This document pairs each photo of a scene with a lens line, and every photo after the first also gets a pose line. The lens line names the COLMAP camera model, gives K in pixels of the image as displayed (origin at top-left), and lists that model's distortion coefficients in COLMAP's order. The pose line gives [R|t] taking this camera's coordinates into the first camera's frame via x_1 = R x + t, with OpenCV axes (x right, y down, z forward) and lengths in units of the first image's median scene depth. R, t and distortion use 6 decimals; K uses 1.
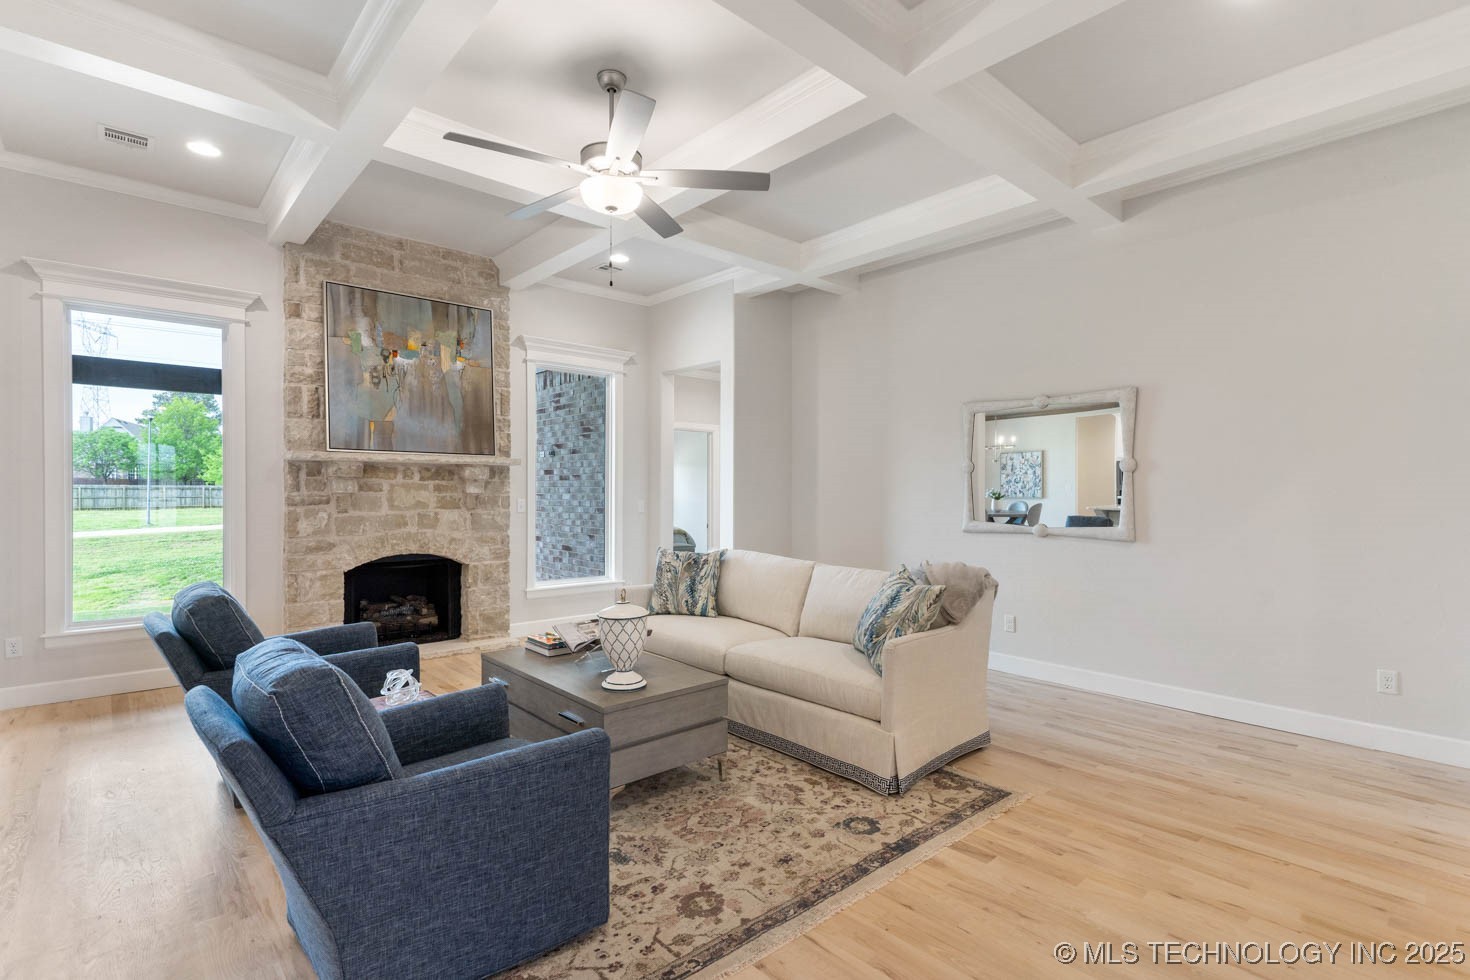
lens RADIAL K [[703.3, 0, 729.5], [0, 703.3, 496.4], [0, 0, 1]] dist [0.002586, -0.000150]
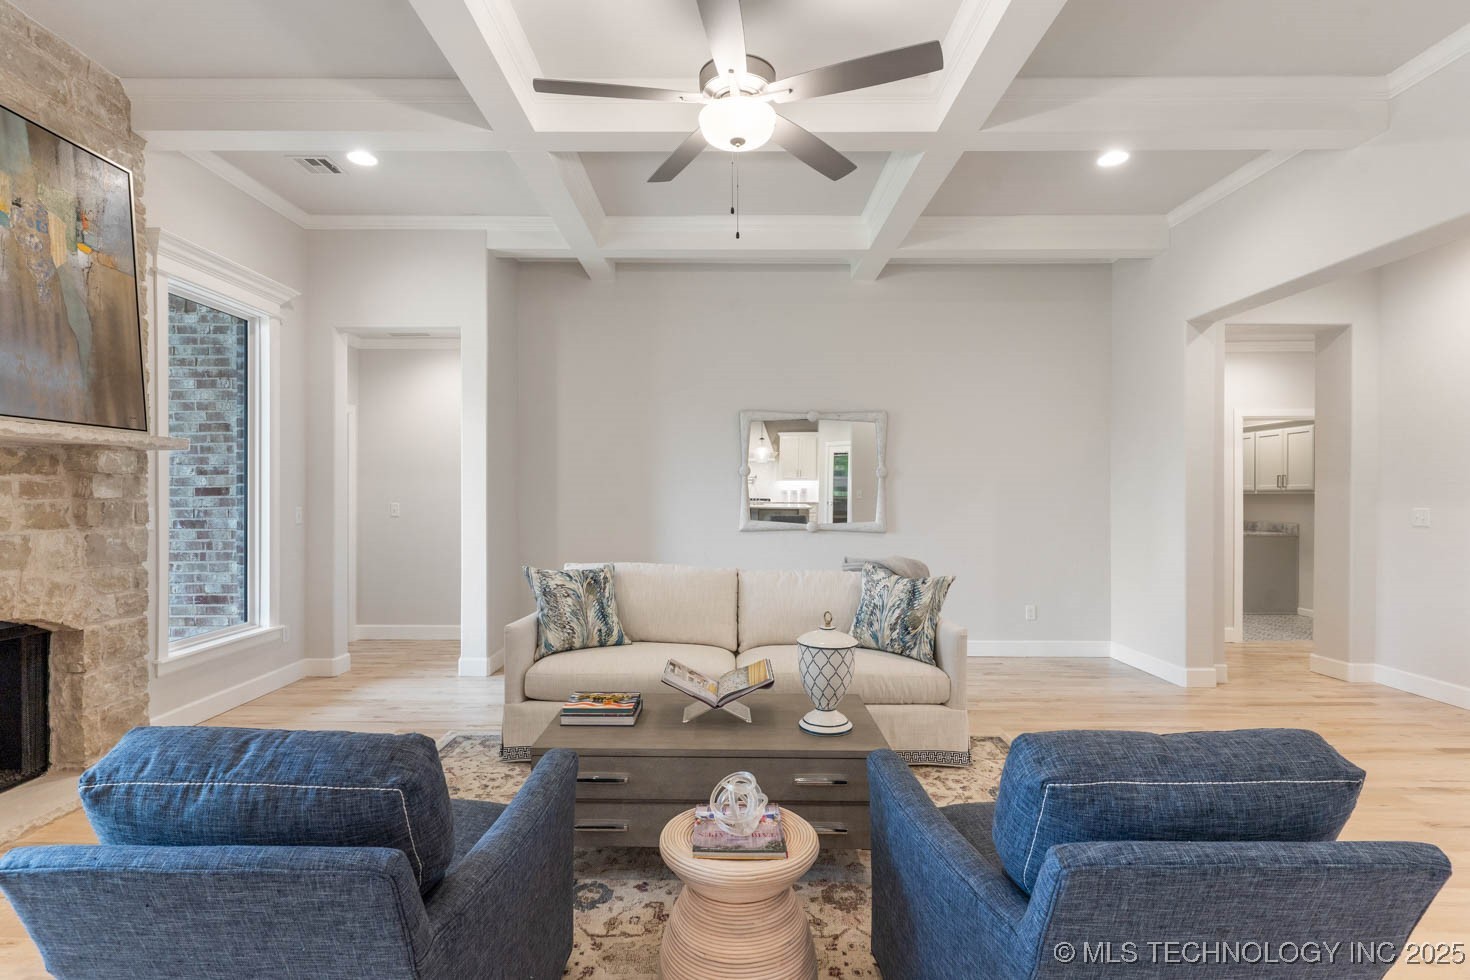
lens RADIAL K [[711.8, 0, 726.5], [0, 711.8, 496.3], [0, 0, 1]] dist [0.001277, -0.000310]
pose [[0.670978, -0.005284, 0.741458, -0.498217], [0.006028, 0.999980, 0.001671, -0.004723], [-0.741453, 0.003348, 0.670997, 0.300150]]
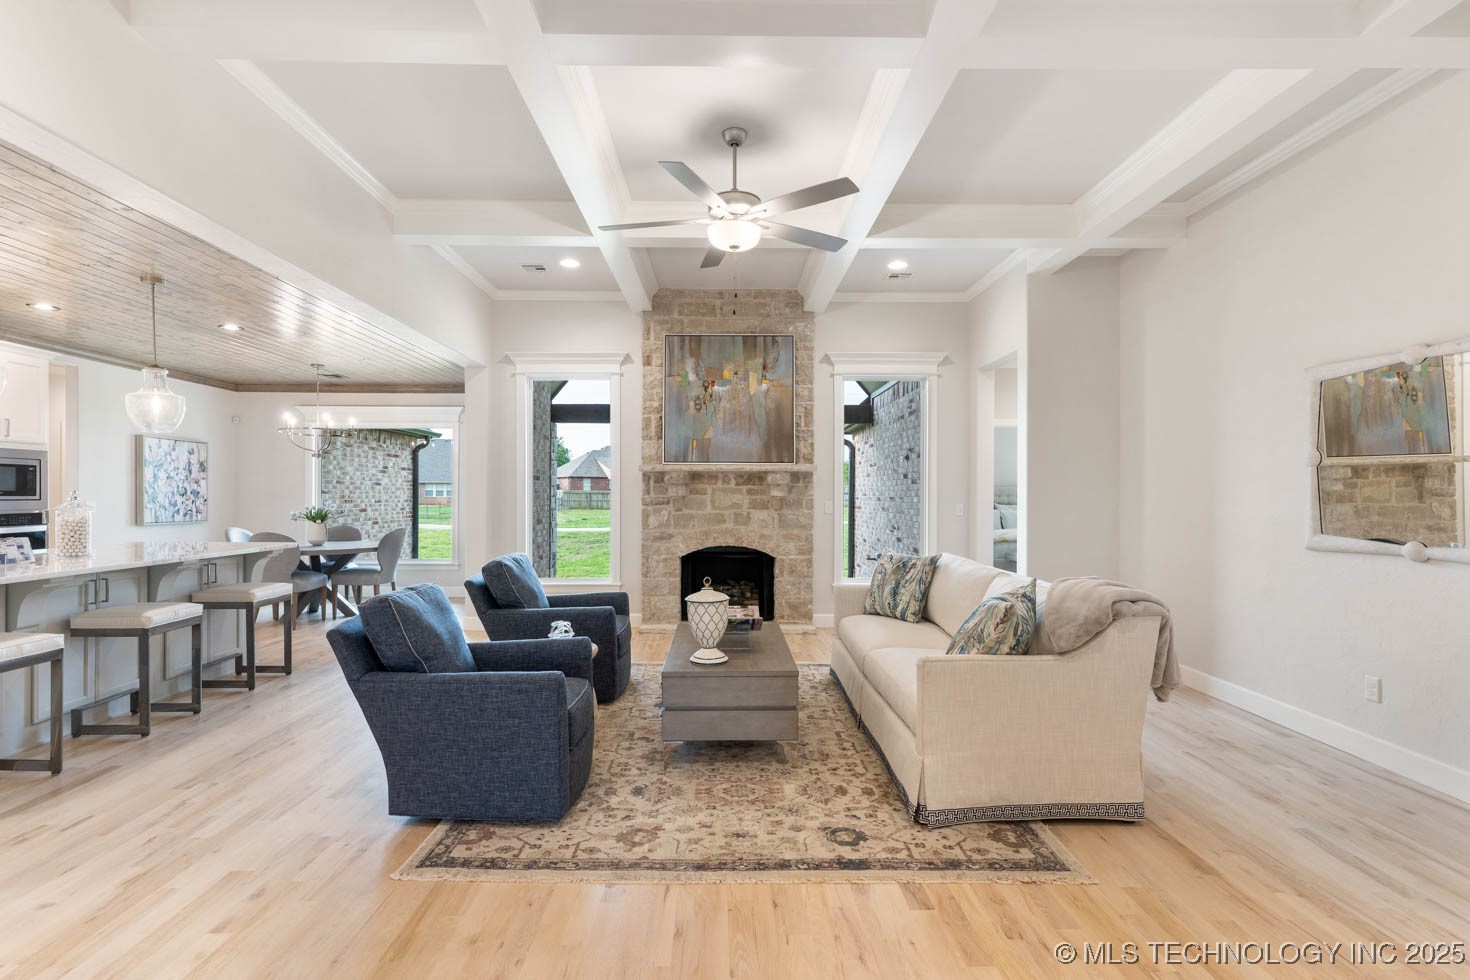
lens RADIAL K [[703.8, 0, 728.0], [0, 703.8, 496.5], [0, 0, 1]] dist [0.001129, -0.000878]
pose [[0.754180, -0.000689, -0.656668, 0.370329], [-0.002998, 0.999985, -0.004492, 0.001764], [0.656661, 0.005356, 0.754167, 0.083206]]
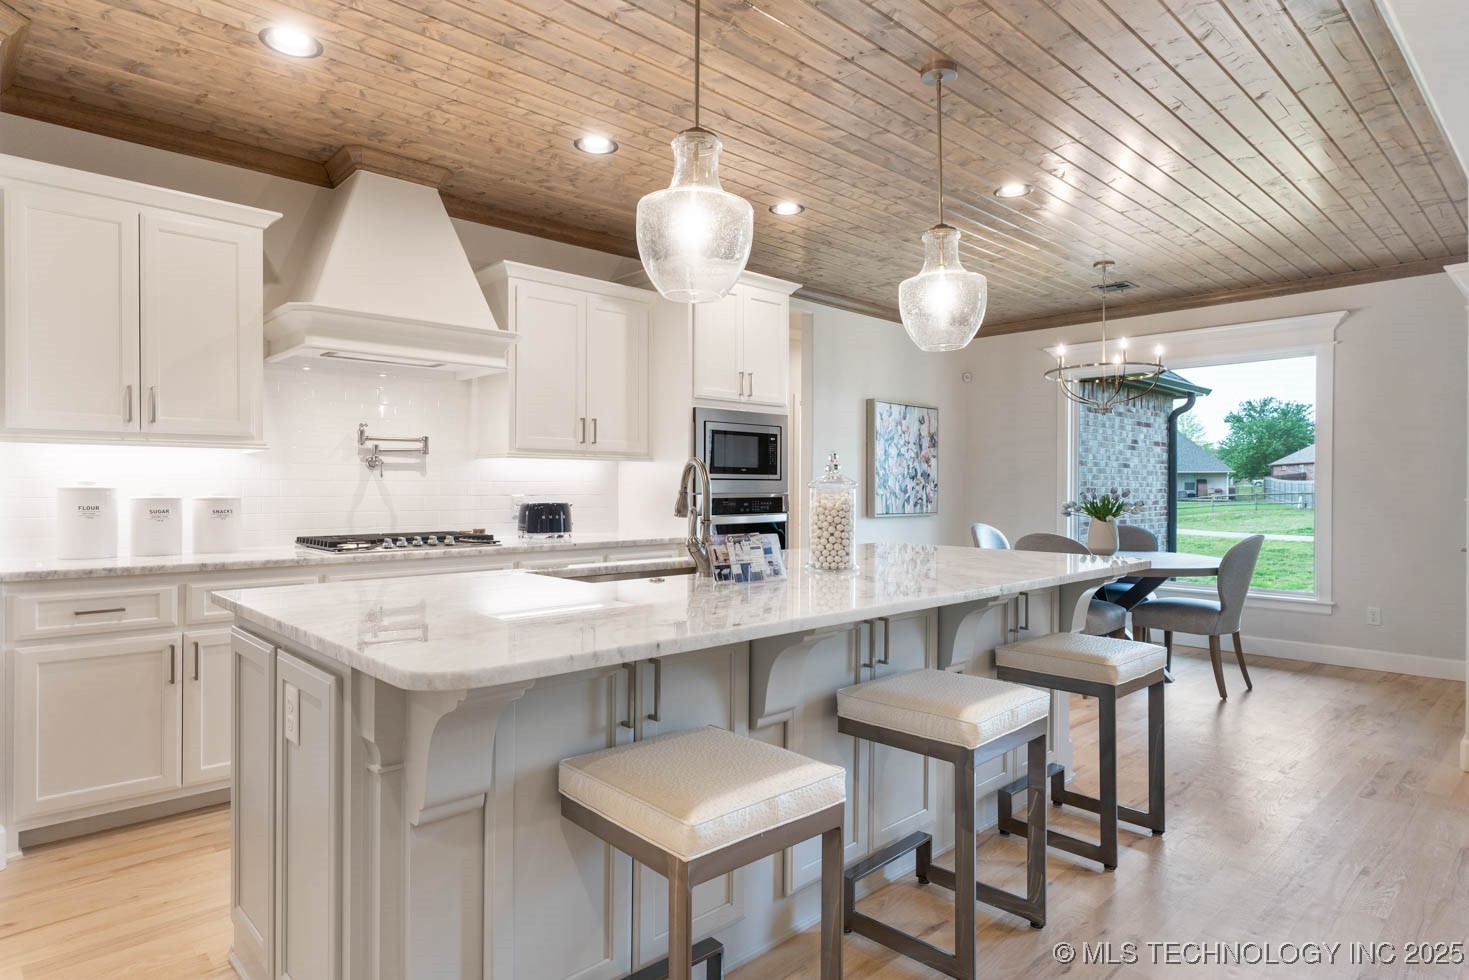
lens RADIAL K [[833.2, 0, 726.1], [0, 833.2, 491.8], [0, 0, 1]] dist [0.001169, 0.000025]
pose [[0.029501, 0.001809, -0.999563, -0.169292], [-0.008110, 0.999966, 0.001570, 0.017795], [0.999532, 0.008061, 0.029515, 0.112898]]
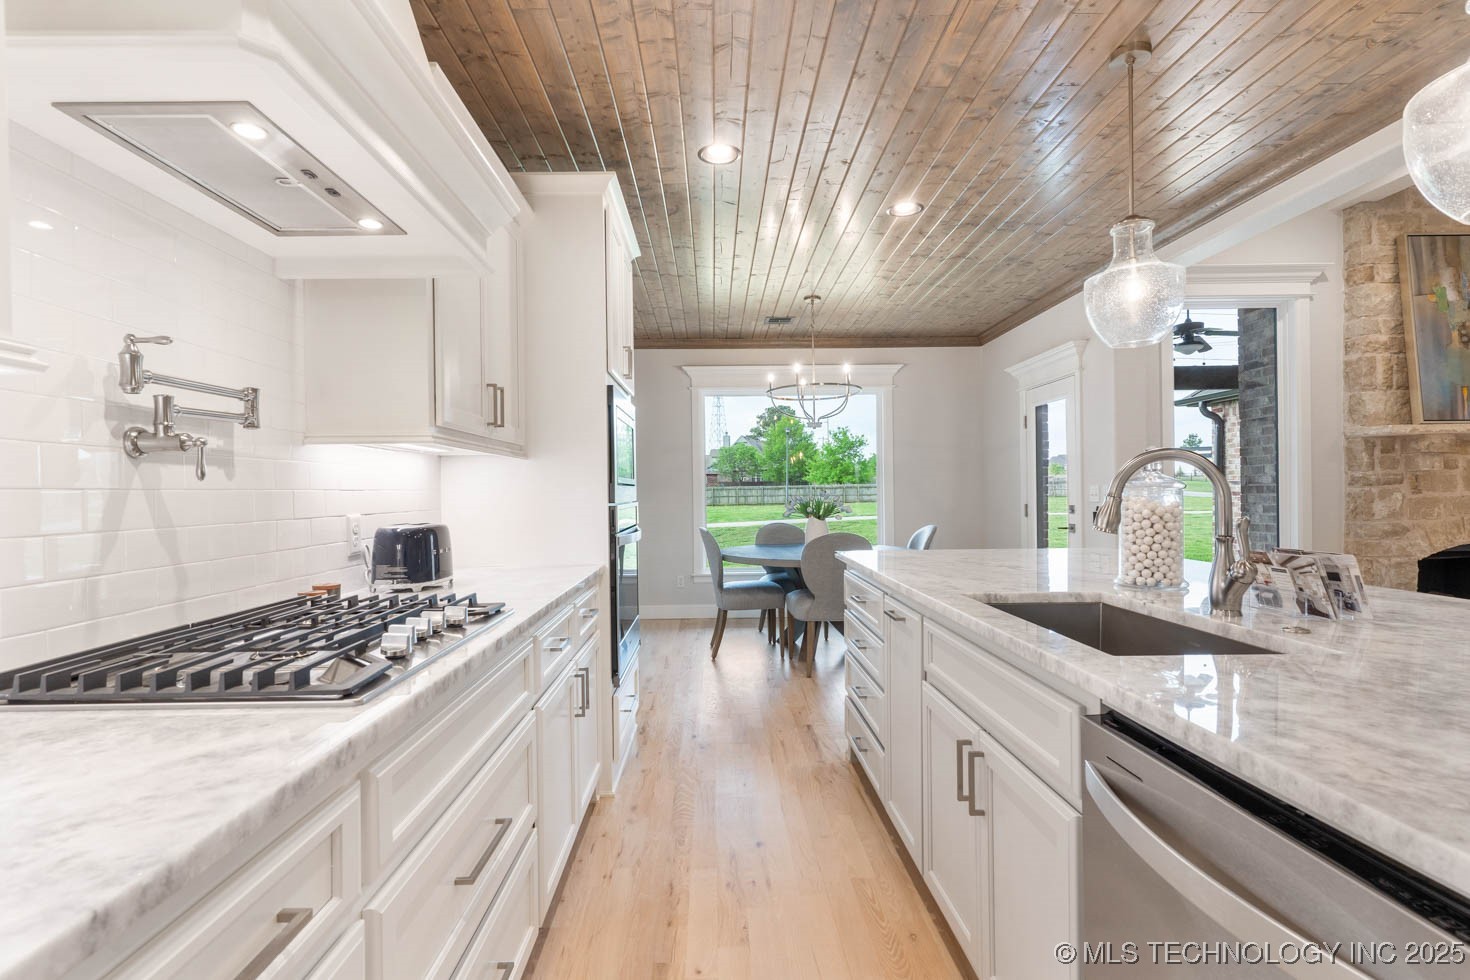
lens RADIAL K [[705.5, 0, 727.4], [0, 705.5, 495.1], [0, 0, 1]] dist [0.003236, 0.000345]
pose [[0.758093, -0.009595, -0.652076, -0.627212], [0.011625, 0.999932, -0.001199, 0.016354], [0.652043, -0.006671, 0.758152, -0.244828]]
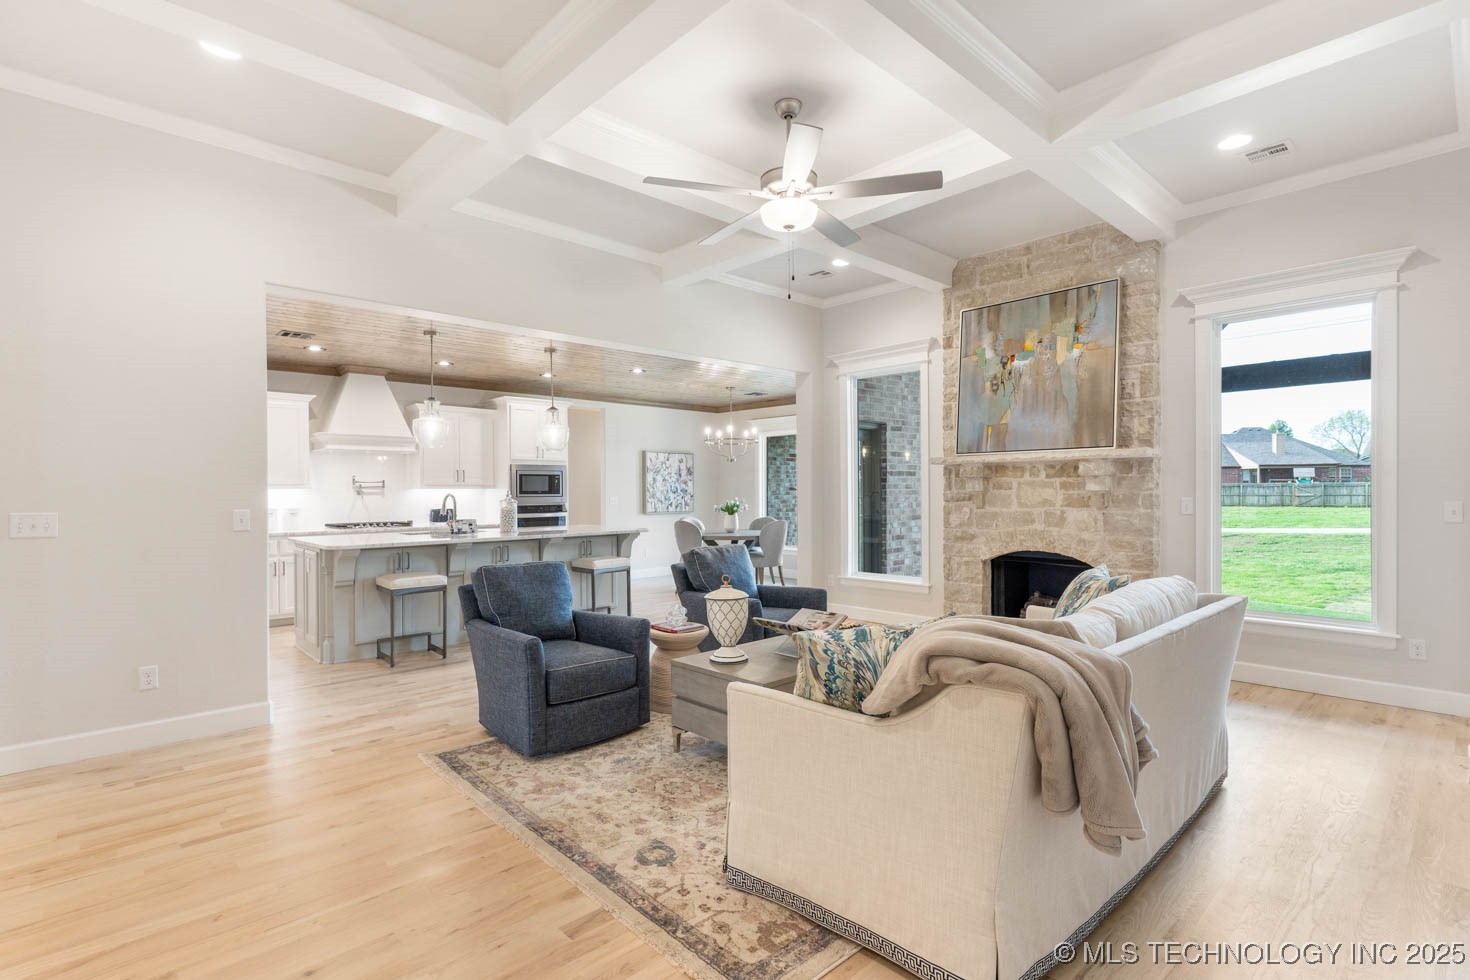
lens RADIAL K [[703.8, 0, 728.0], [0, 703.8, 496.5], [0, 0, 1]] dist [0.001129, -0.000878]
pose [[0.023061, 0.003986, -0.999726, 0.580888], [0.000703, 0.999992, 0.004004, -0.001106], [0.999734, -0.000796, 0.023058, 0.565608]]
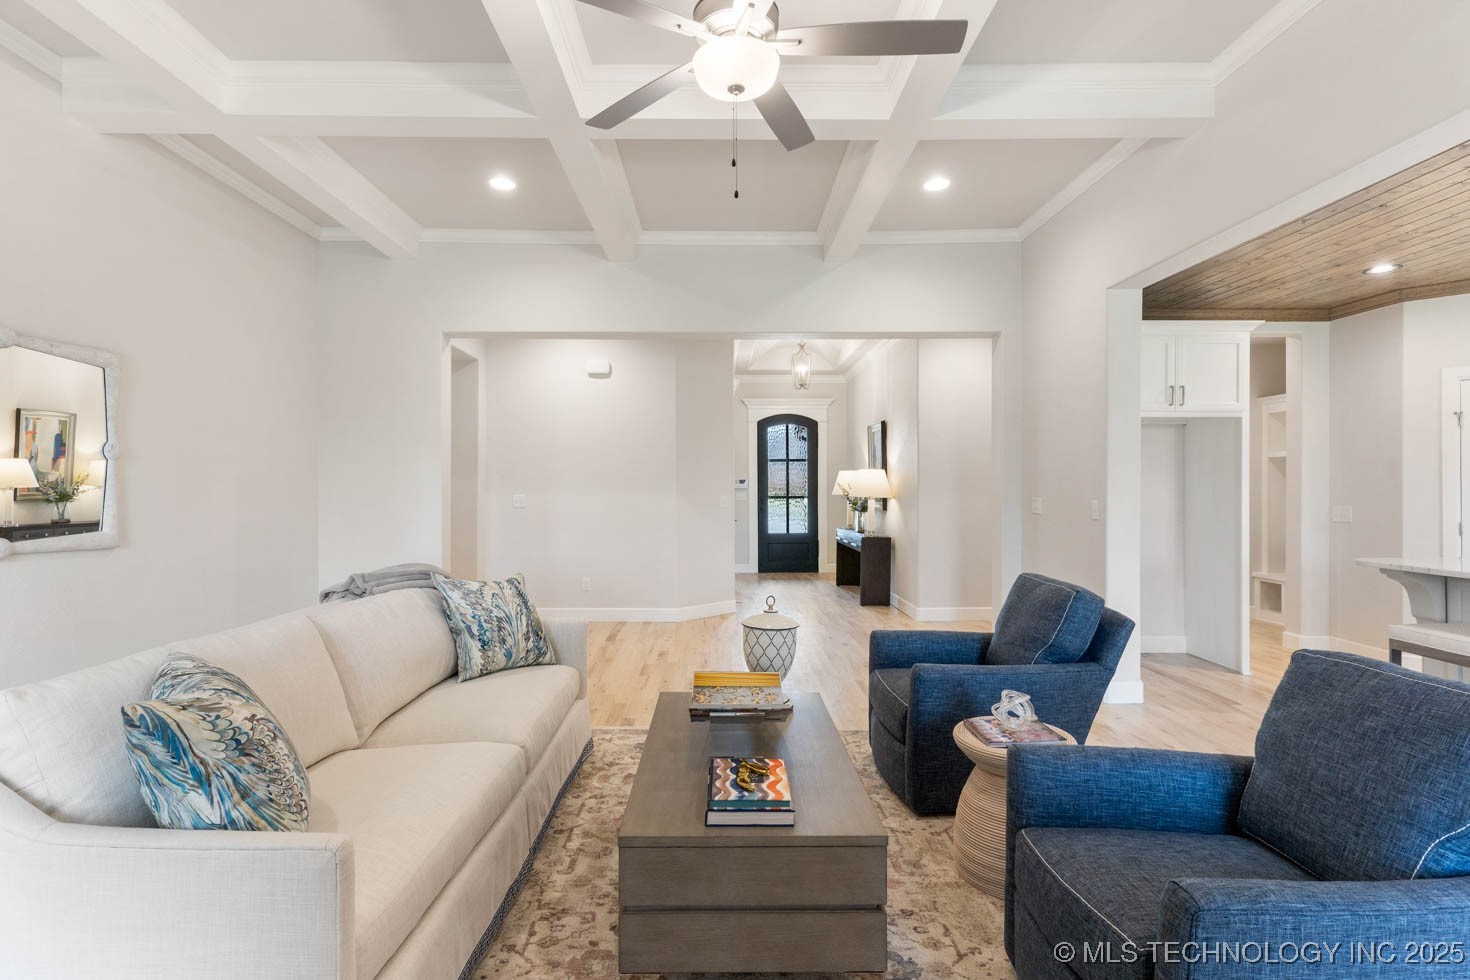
lens RADIAL K [[709.6, 0, 723.4], [0, 709.6, 487.7], [0, 0, 1]] dist [0.002942, 0.000409]
pose [[-0.752961, -0.004727, 0.658048, -0.404463], [0.001901, 0.999954, 0.009357, -0.008500], [-0.658062, 0.008296, -0.752918, 0.994068]]
